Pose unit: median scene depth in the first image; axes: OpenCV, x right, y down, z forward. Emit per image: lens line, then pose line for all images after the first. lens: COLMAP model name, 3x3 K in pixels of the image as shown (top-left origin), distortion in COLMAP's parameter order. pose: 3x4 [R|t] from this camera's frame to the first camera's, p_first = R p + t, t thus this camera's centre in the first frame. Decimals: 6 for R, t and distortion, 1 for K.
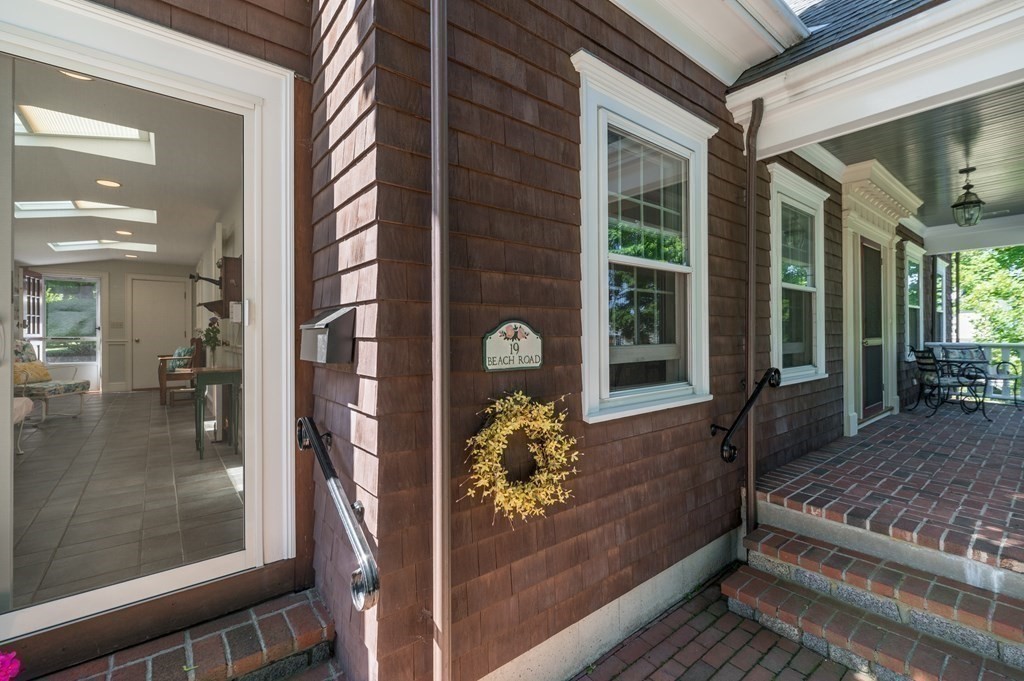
lens RADIAL K [[443.9, 0, 511.1], [0, 443.9, 333.1], [0, 0, 1]] dist [0.002586, -0.001091]
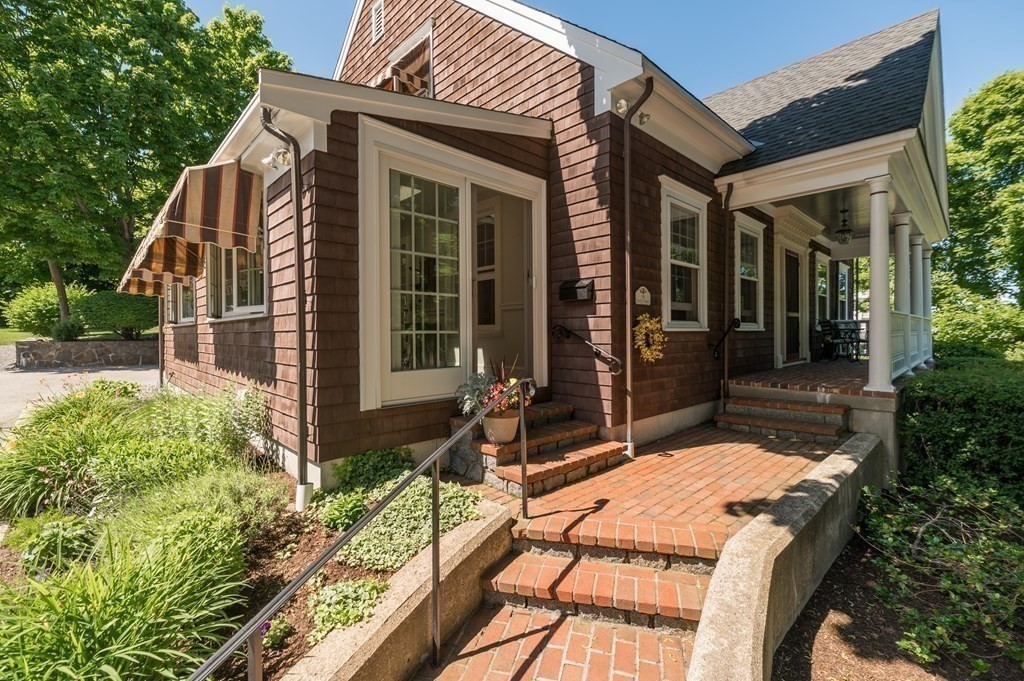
lens RADIAL K [[443.9, 0, 511.8], [0, 443.9, 334.7], [0, 0, 1]] dist [0.002586, -0.001091]
pose [[0.996342, -0.000516, 0.085454, -0.862201], [-0.000071, 0.999976, 0.006861, 0.210753], [-0.085455, -0.006842, 0.996319, -1.321006]]
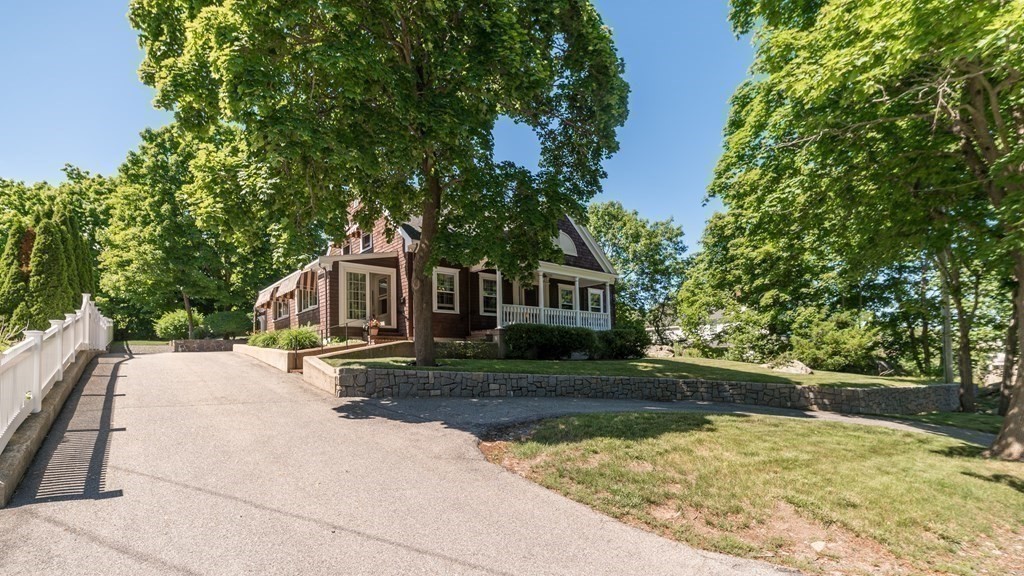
lens RADIAL K [[432.0, 0, 504.4], [0, 432.0, 342.0], [0, 0, 1]] dist [0.000100, 0.000062]
pose [[0.999214, -0.012395, 0.037644, 1.159520], [0.013735, 0.999274, -0.035536, 1.040937], [-0.037176, 0.036025, 0.998659, -6.817174]]
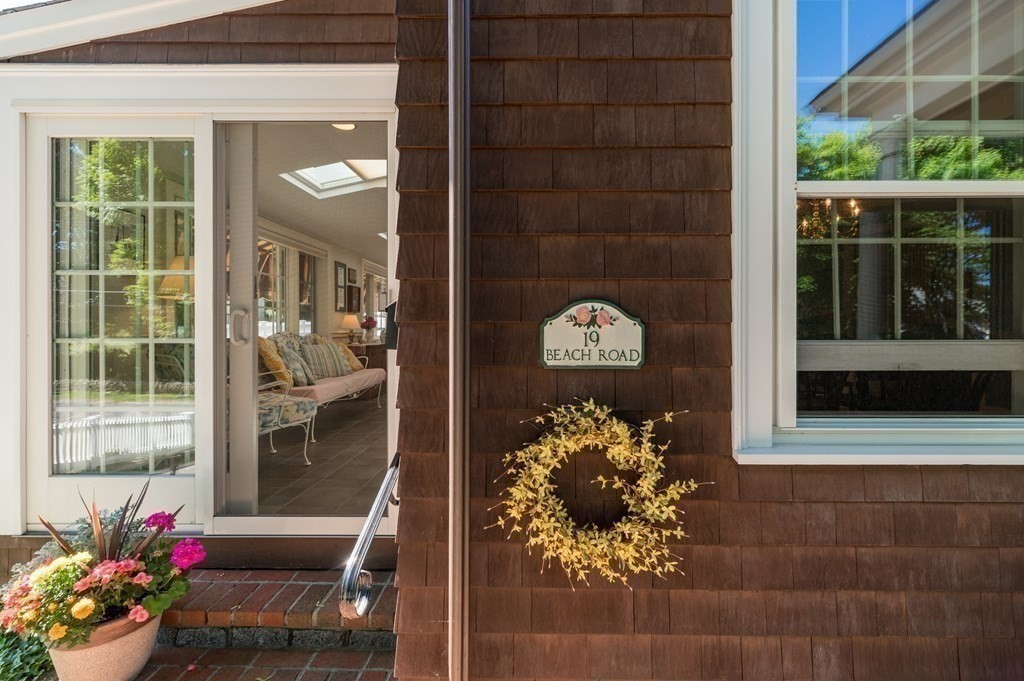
lens RADIAL K [[443.9, 0, 539.4], [0, 443.9, 329.2], [0, 0, 1]] dist [0.002586, -0.001091]
pose [[0.774112, 0.009230, -0.632982, 0.356981], [-0.002355, 0.999929, 0.011701, 0.009916], [0.633045, -0.007567, 0.774078, 0.353029]]
